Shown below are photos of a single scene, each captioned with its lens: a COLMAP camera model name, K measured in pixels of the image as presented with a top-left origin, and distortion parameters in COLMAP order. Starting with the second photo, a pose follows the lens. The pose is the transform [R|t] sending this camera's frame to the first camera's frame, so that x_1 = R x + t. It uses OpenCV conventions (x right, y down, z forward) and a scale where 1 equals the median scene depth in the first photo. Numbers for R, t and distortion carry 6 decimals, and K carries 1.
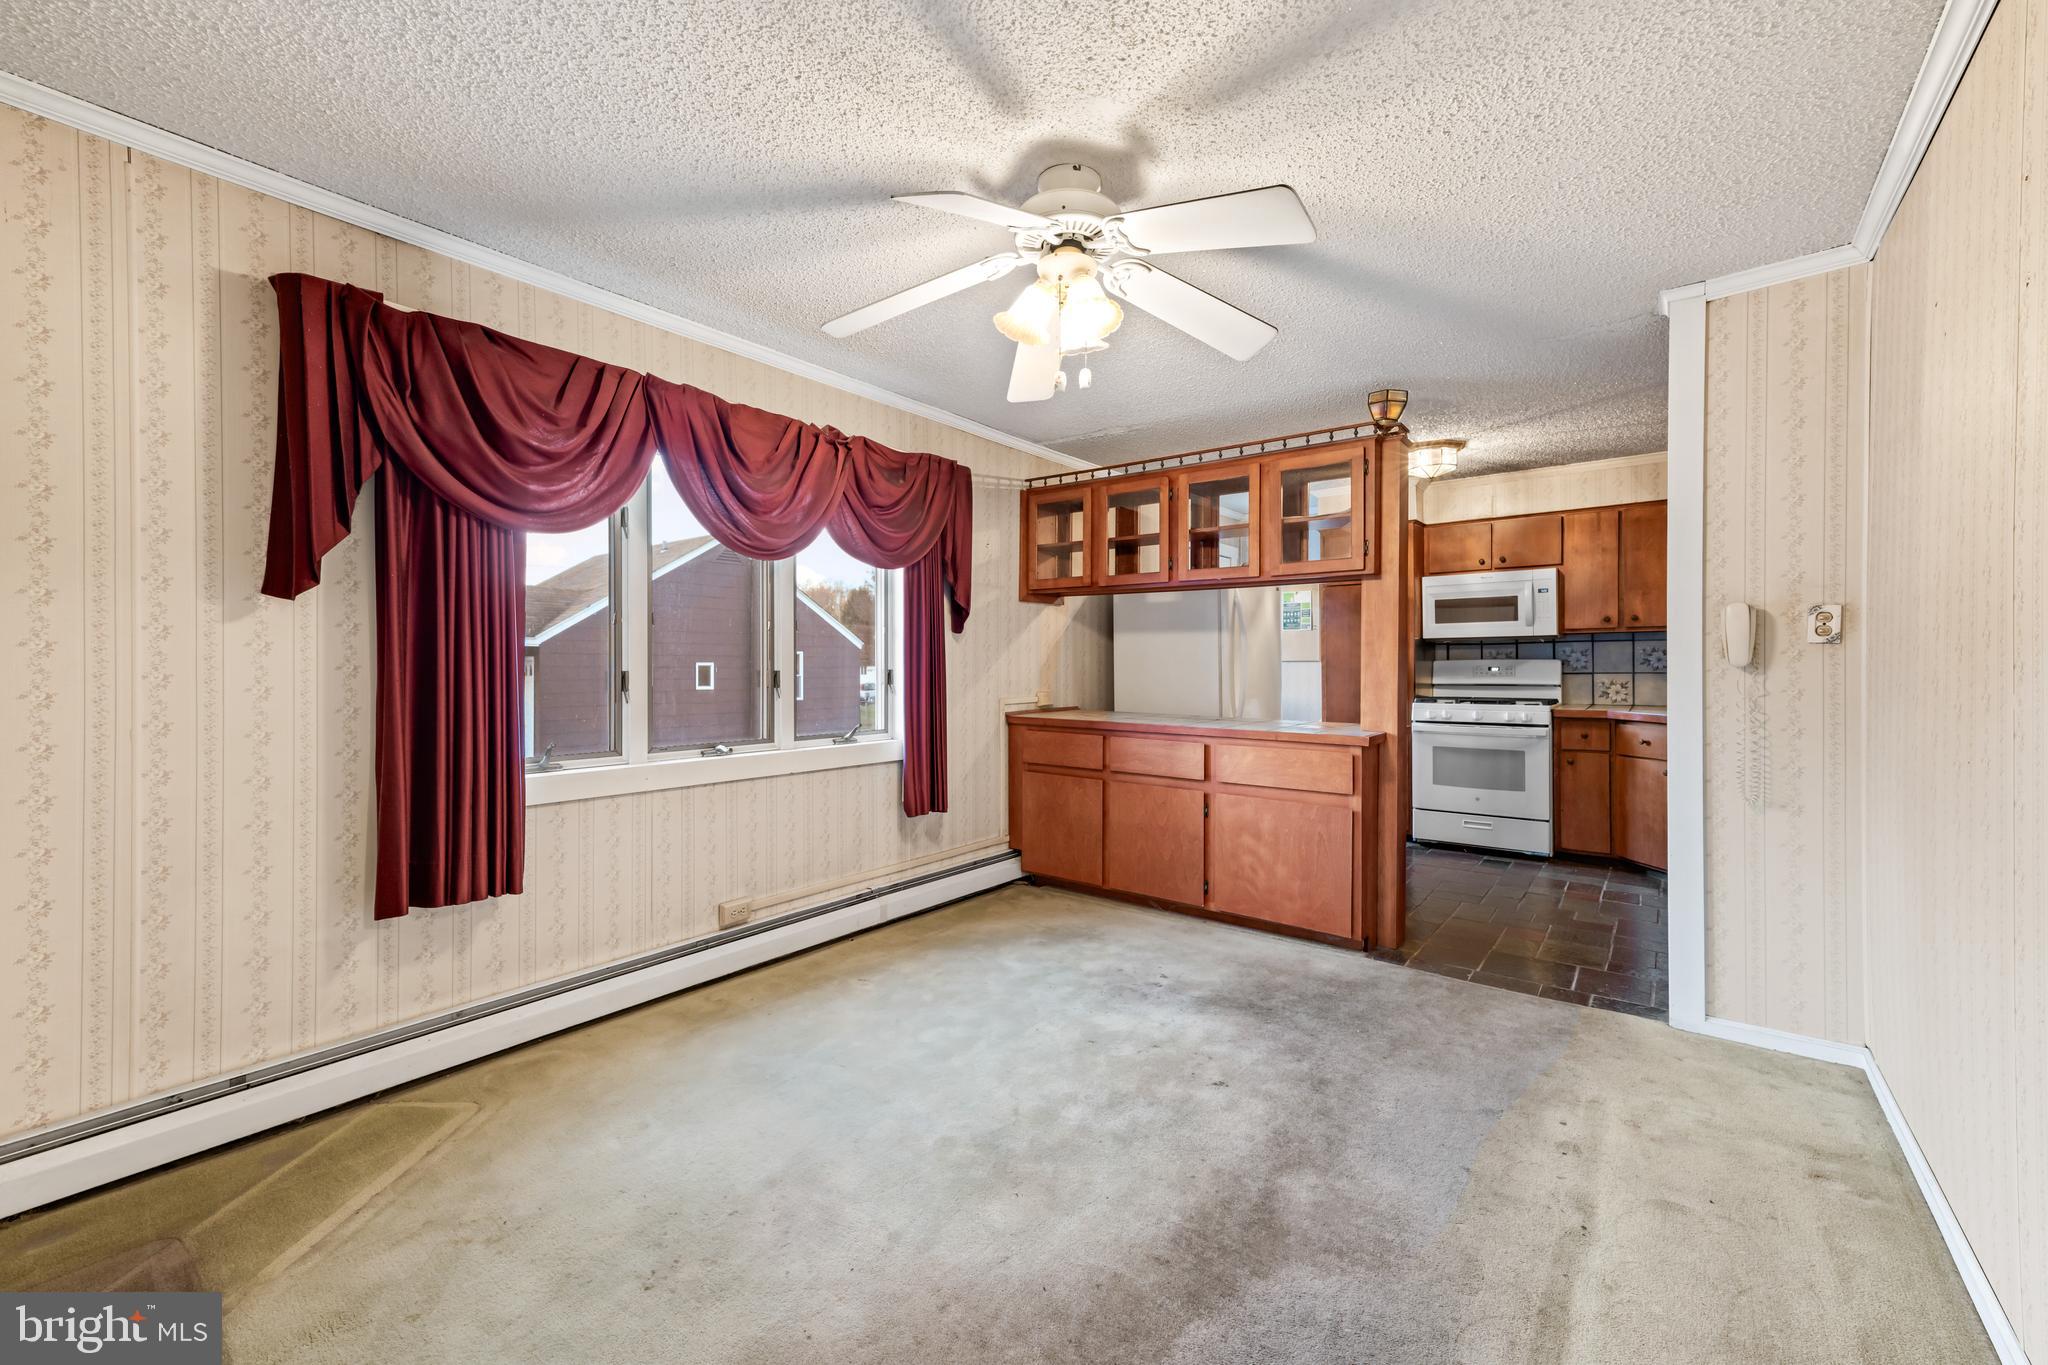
lens RADIAL K [[843.4, 0, 1021.6], [0, 843.4, 667.7], [0, 0, 1]] dist [0.017155, -0.000149]
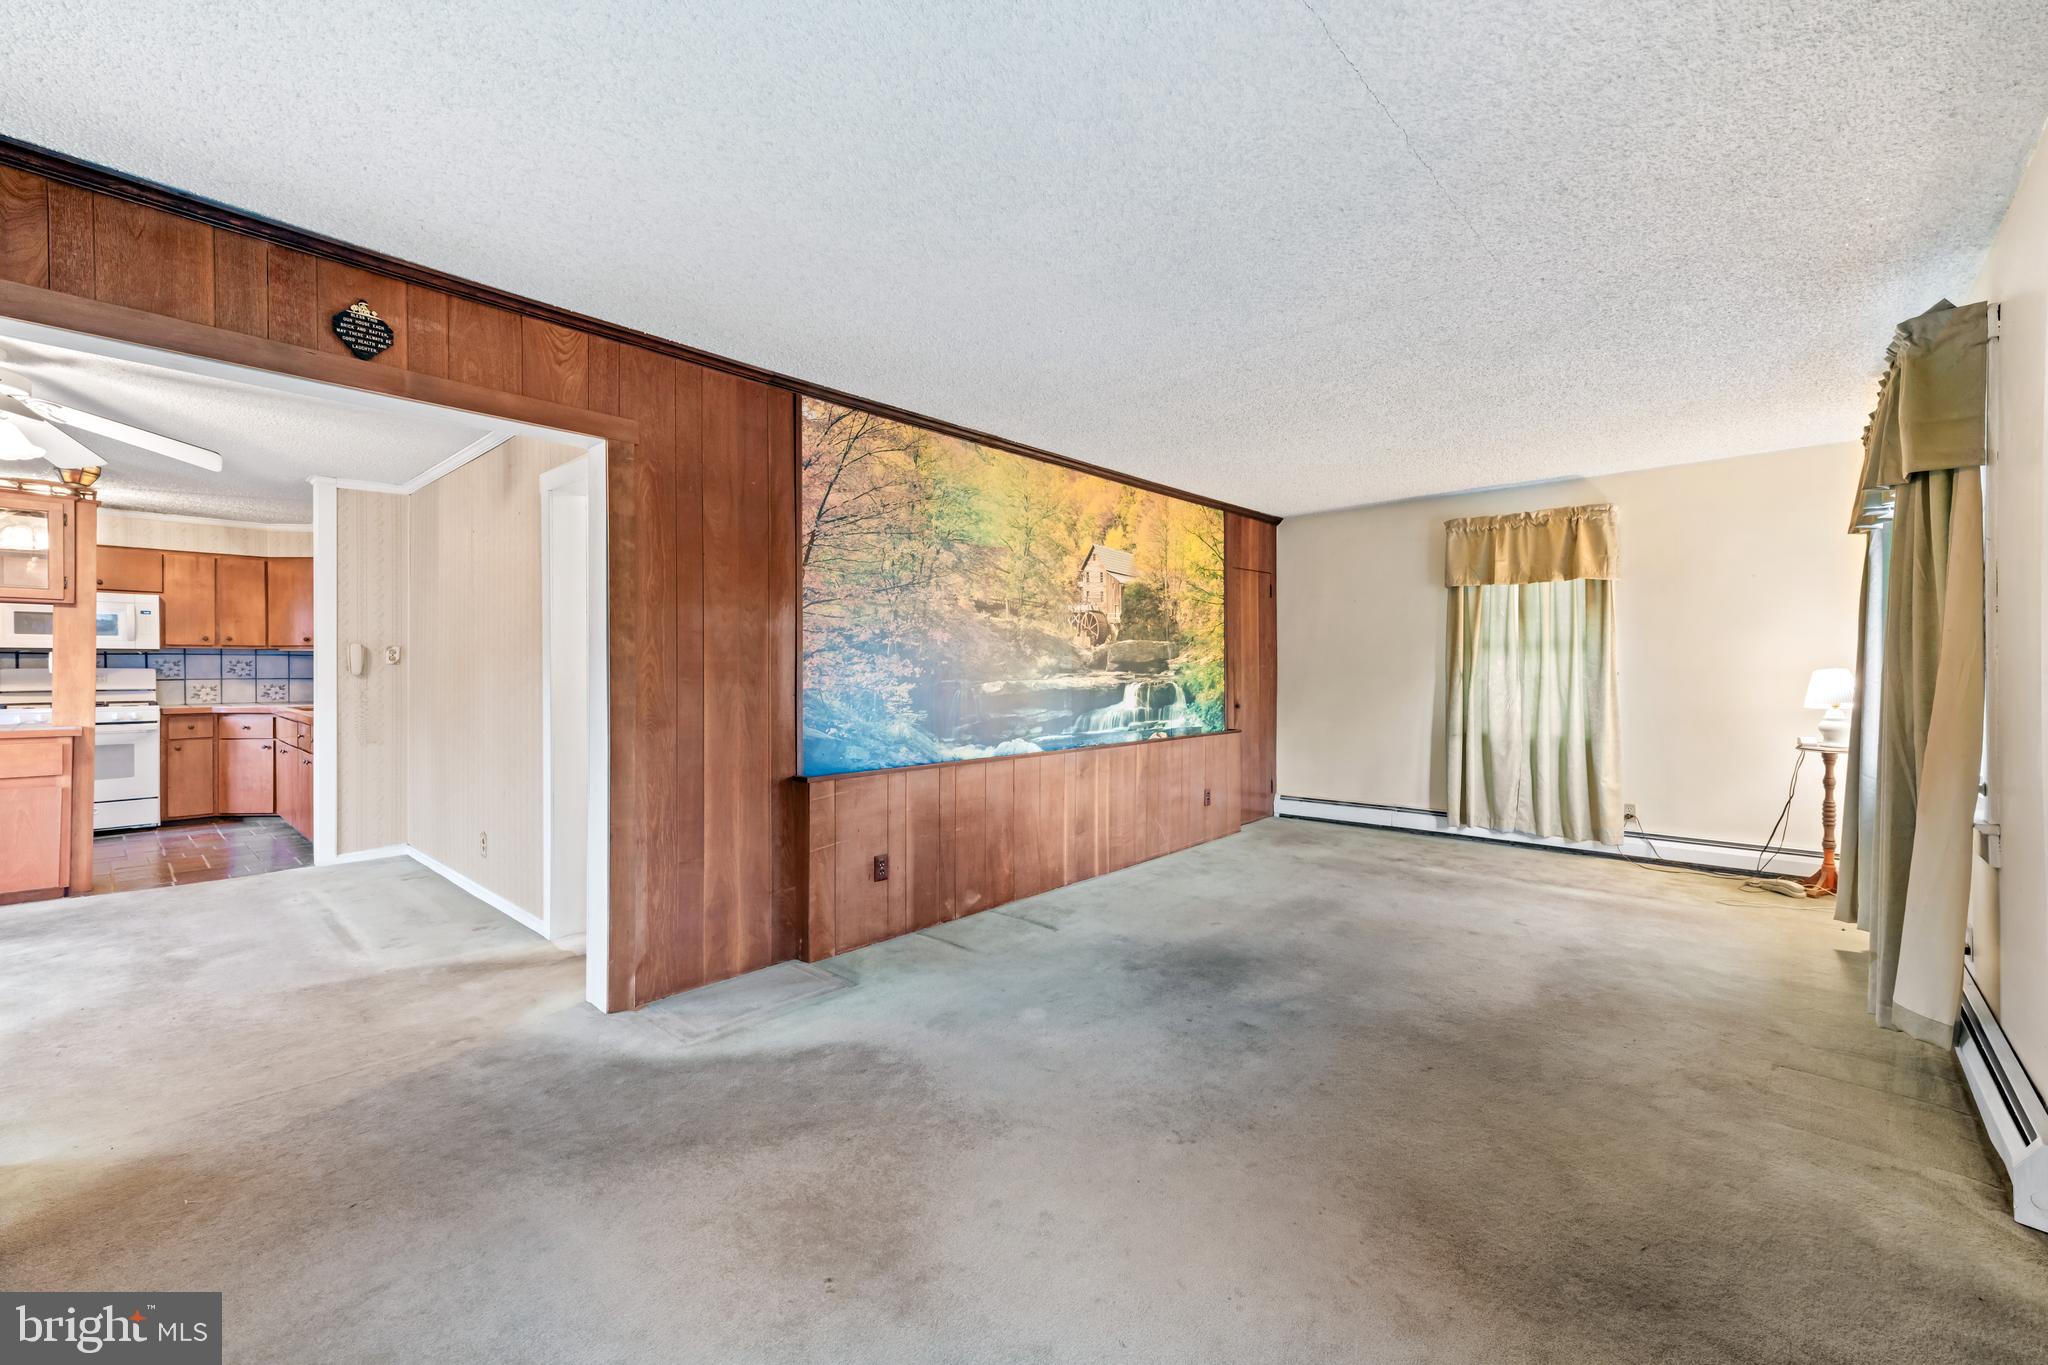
lens RADIAL K [[843.4, 0, 1021.5], [0, 843.4, 673.3], [0, 0, 1]] dist [0.017155, -0.000149]
pose [[0.090359, -0.001415, 0.995908, -0.530448], [0.001268, 0.999998, 0.001306, -0.003026], [-0.995908, 0.001145, 0.090361, -0.389030]]
